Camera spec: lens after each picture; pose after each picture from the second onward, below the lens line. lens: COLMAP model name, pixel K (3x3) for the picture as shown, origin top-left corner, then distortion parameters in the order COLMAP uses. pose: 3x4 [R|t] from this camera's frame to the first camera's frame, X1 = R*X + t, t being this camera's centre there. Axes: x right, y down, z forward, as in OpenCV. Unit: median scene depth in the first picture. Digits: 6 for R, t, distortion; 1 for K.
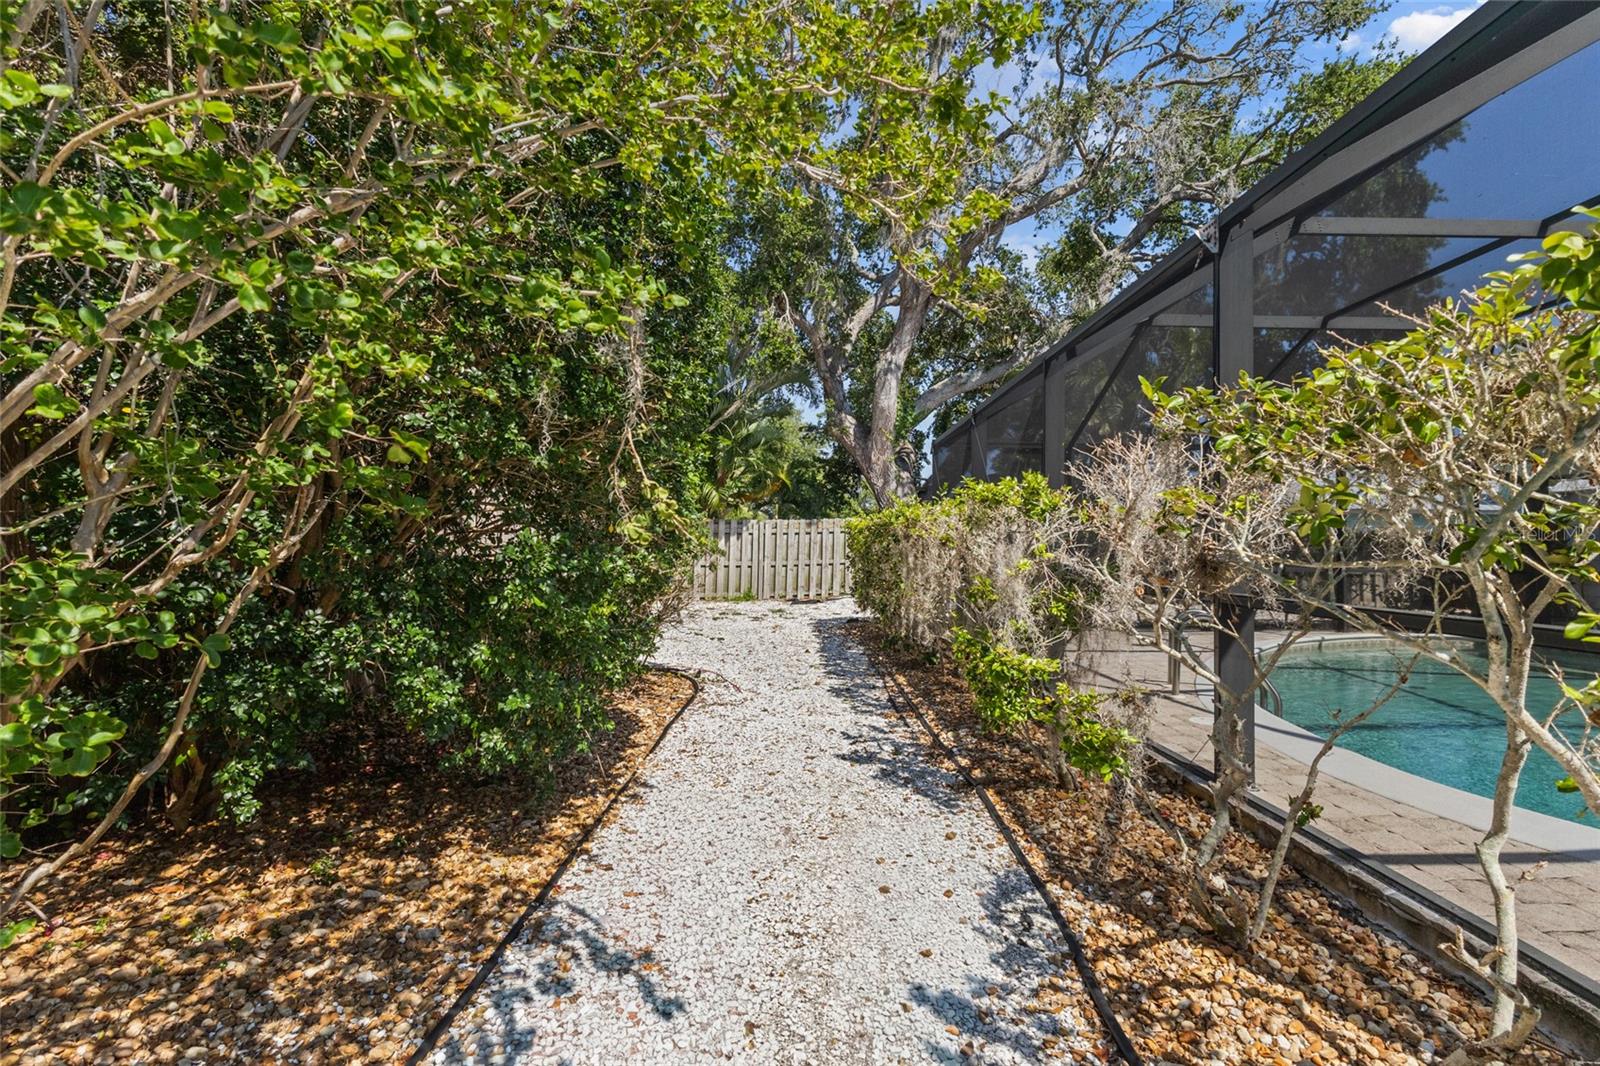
lens RADIAL K [[739.9, 0, 804.0], [0, 739.9, 529.0], [0, 0, 1]] dist [0.003159, 0.000351]
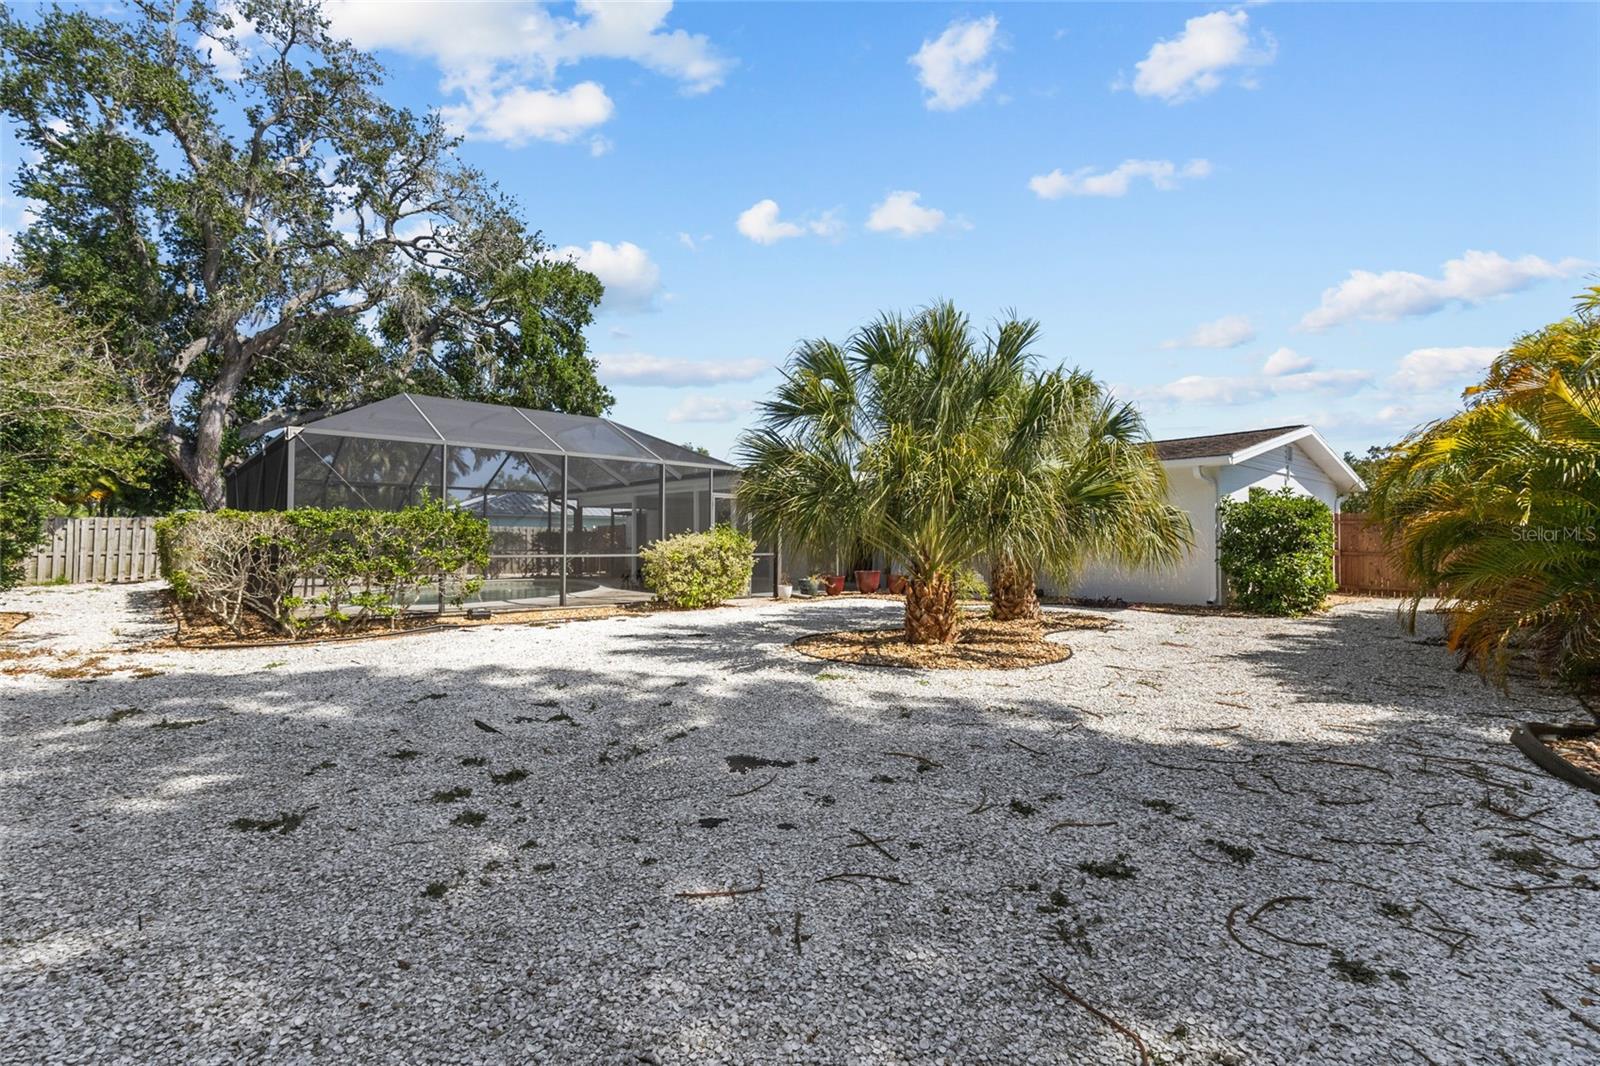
lens RADIAL K [[739.9, 0, 808.3], [0, 739.9, 528.4], [0, 0, 1]] dist [0.003159, 0.000351]
pose [[0.747677, 0.004813, 0.664046, 0.030285], [-0.006524, 0.999979, 0.000097, -0.003299], [-0.664031, -0.004405, 0.747692, -0.701873]]
